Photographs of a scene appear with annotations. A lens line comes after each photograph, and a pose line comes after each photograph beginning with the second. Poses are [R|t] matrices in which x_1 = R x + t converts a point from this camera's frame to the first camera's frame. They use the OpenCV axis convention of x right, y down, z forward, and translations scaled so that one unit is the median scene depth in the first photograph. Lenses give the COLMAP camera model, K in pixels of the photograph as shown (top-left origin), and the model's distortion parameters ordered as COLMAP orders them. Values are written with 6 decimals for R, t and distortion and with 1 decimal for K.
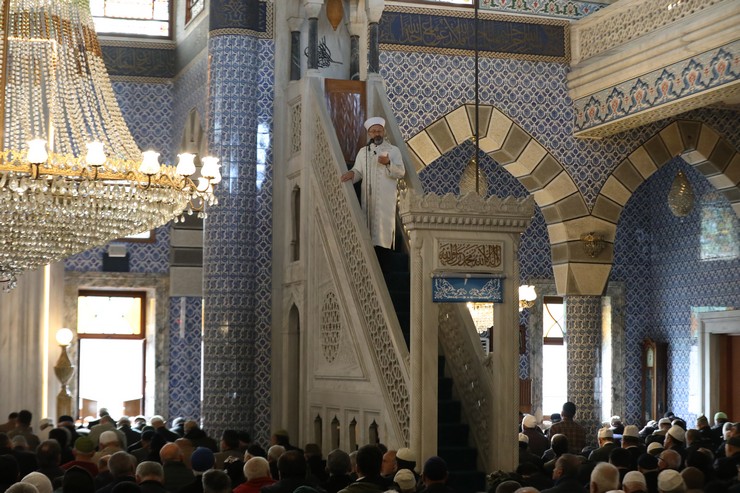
lens RADIAL K [[1535.0, 0, 370.0], [0, 1535.0, 246.5], [0, 0, 1]] dist [-0.466685, -0.199499]
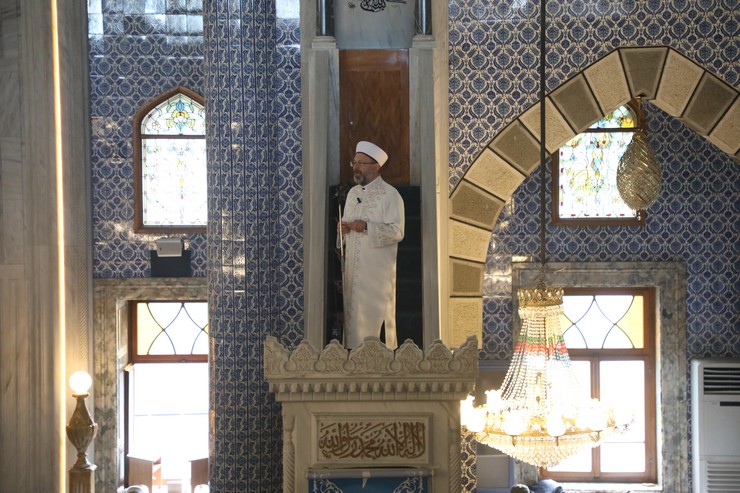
lens RADIAL K [[2109.4, 0, 370.0], [0, 2109.4, 246.5], [0, 0, 1]] dist [0.684713, 0.474094]
pose [[0.945643, 0.007269, -0.325127, 0.251744], [0.041969, 0.988662, 0.144173, -0.144058], [0.322488, -0.149981, 0.934616, 0.140447]]
